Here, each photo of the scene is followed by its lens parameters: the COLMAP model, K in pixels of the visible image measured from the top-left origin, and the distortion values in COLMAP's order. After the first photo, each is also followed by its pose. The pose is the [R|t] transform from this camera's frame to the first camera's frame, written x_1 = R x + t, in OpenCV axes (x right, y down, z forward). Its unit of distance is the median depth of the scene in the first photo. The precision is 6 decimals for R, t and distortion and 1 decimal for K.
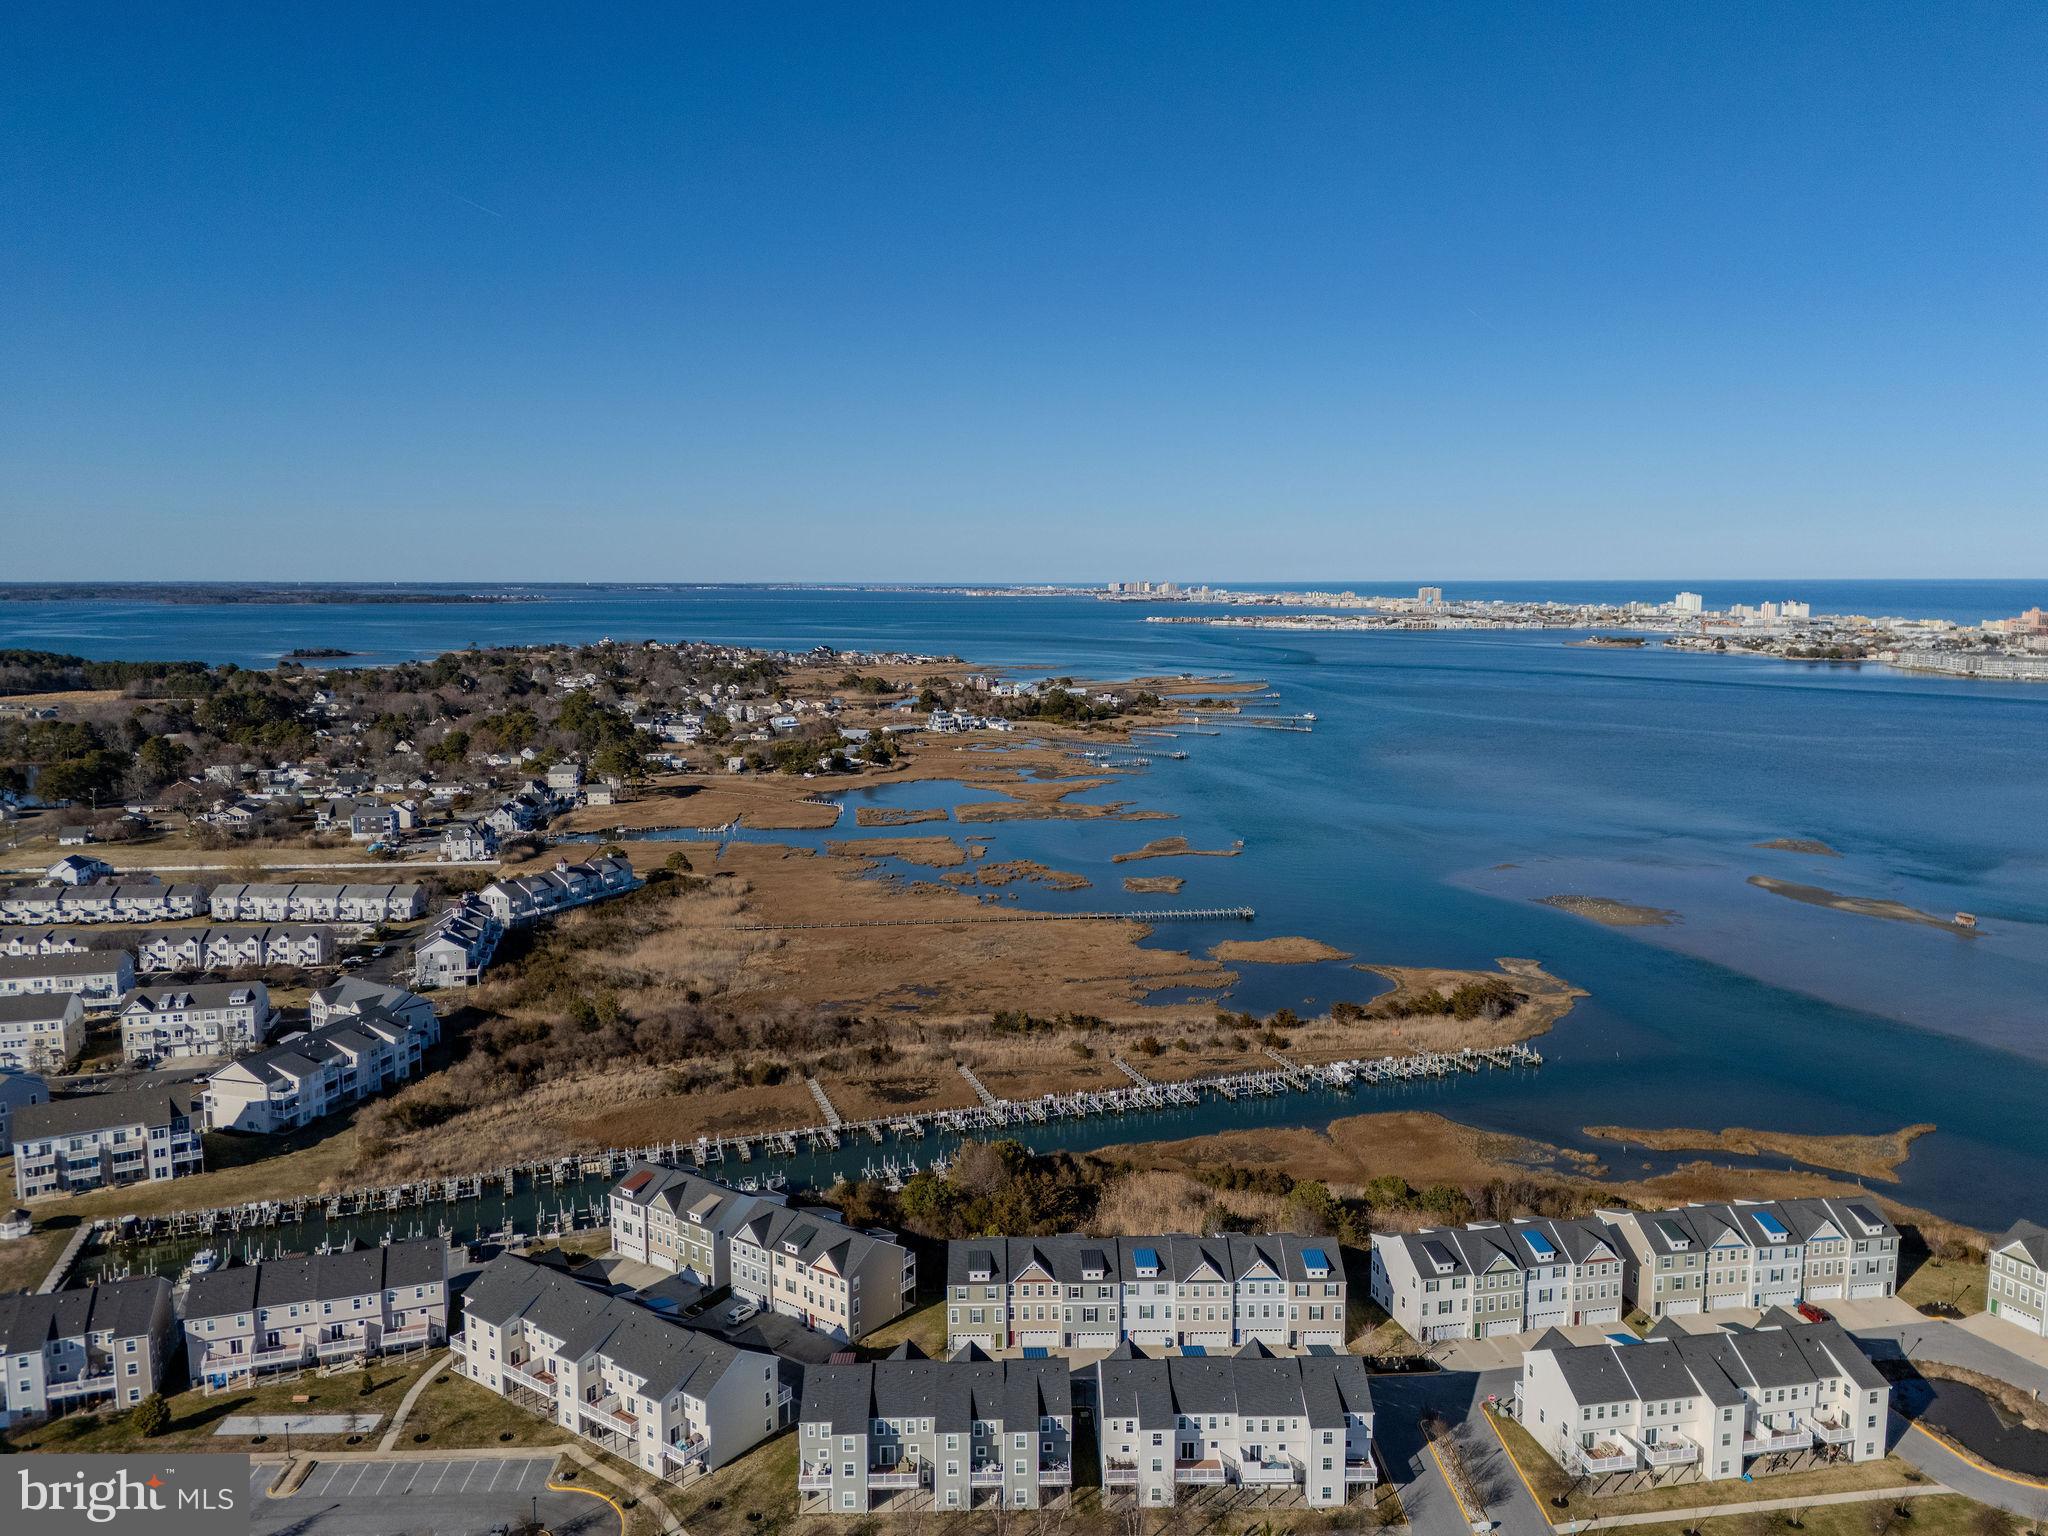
lens RADIAL K [[1509.5, 0, 1025.1], [0, 1509.5, 761.3], [0, 0, 1]] dist [0.086597, -0.091312]
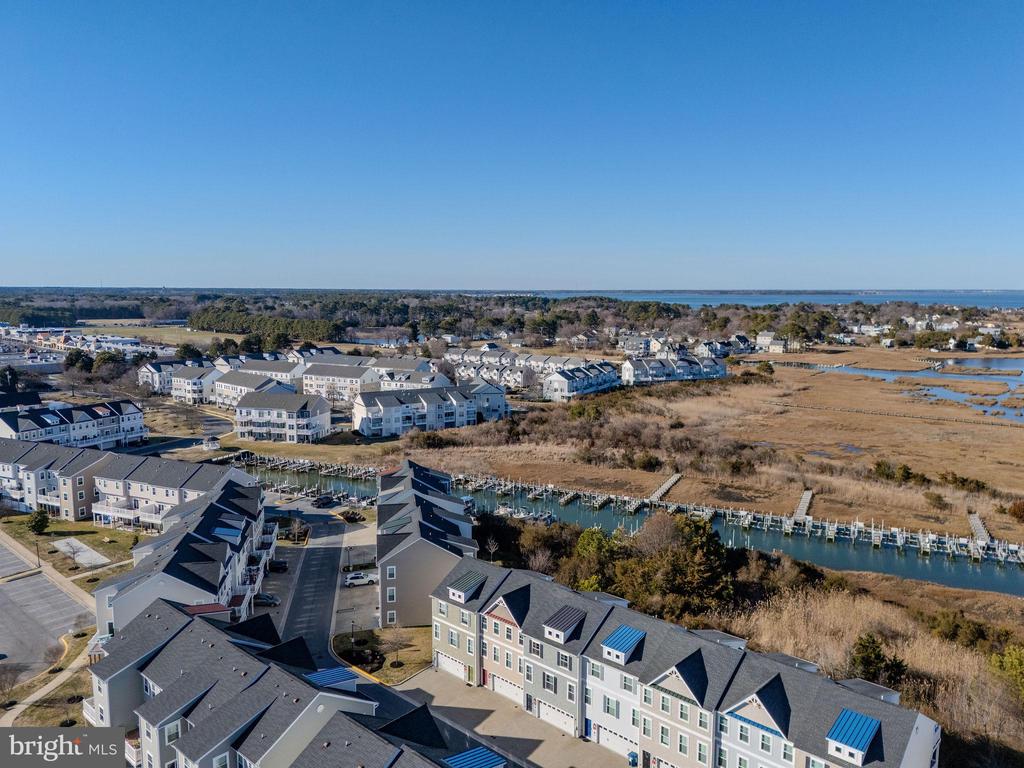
lens RADIAL K [[754.7, 0, 512.5], [0, 754.7, 380.7], [0, 0, 1]] dist [0.086597, -0.091312]
pose [[0.723094, 0.087103, -0.685236, 0.202437], [-0.087451, 0.995579, 0.034270, 0.132342], [0.685192, 0.035145, 0.727514, 0.474798]]
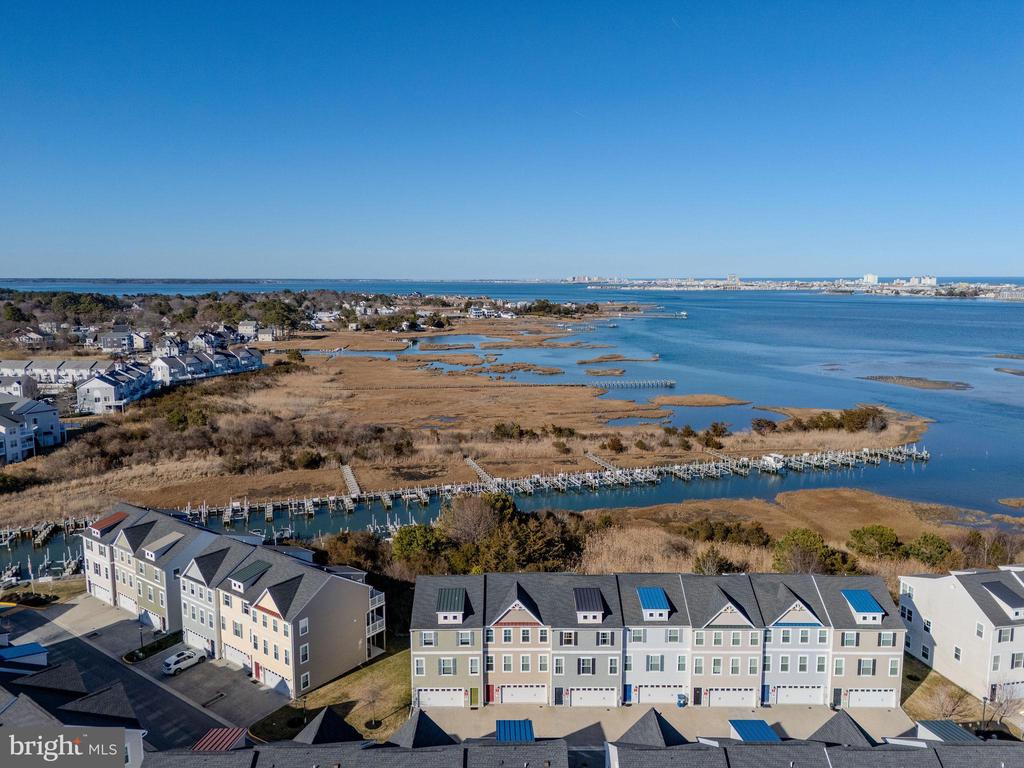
lens RADIAL K [[754.7, 0, 512.5], [0, 754.7, 380.7], [0, 0, 1]] dist [0.086597, -0.091312]
pose [[0.999873, 0.001732, -0.015855, 0.006675], [-0.001513, 0.999903, 0.013816, 0.141909], [0.015877, -0.013790, 0.999779, 0.411248]]
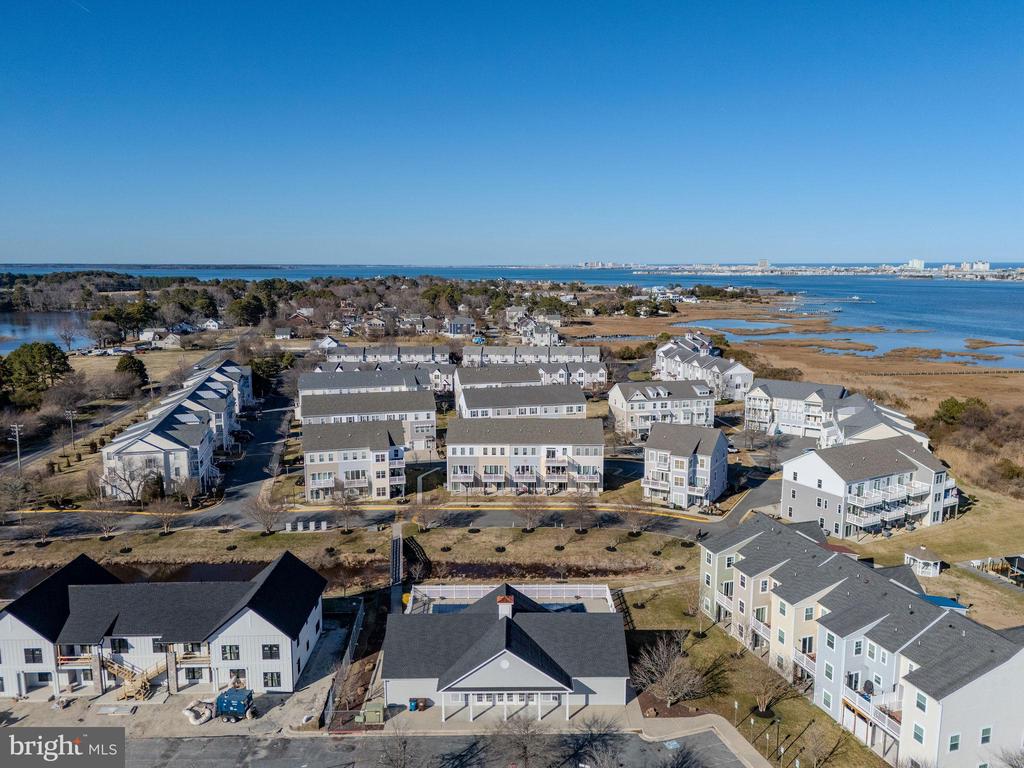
lens RADIAL K [[754.7, 0, 512.5], [0, 754.7, 380.7], [0, 0, 1]] dist [0.086597, -0.091312]
pose [[0.999939, 0.001823, -0.010906, -0.752523], [-0.001470, 0.999479, 0.032237, 0.143466], [0.010959, -0.032219, 0.999421, 0.433034]]
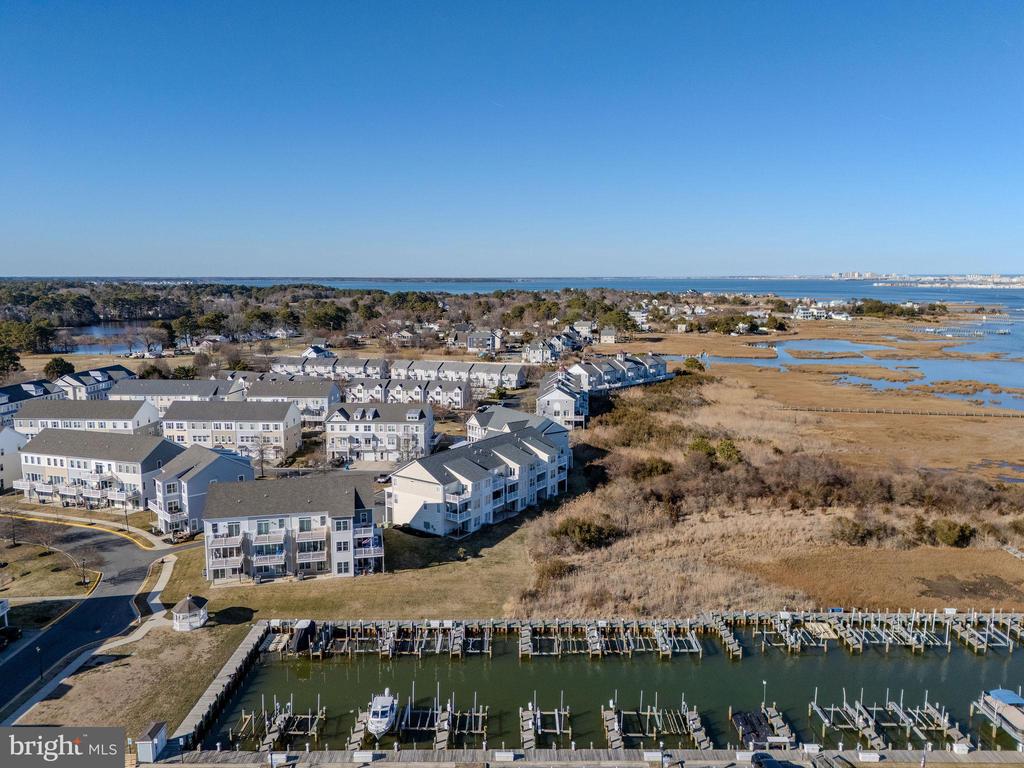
lens RADIAL K [[757.9, 0, 512.0], [0, 757.9, 384.0], [0, 0, 1]] dist [0.085013, -0.090207]
pose [[0.946849, 0.044289, -0.318616, -0.291687], [-0.037733, 0.998930, 0.026724, 0.127057], [0.319459, -0.013282, 0.947507, 0.539556]]
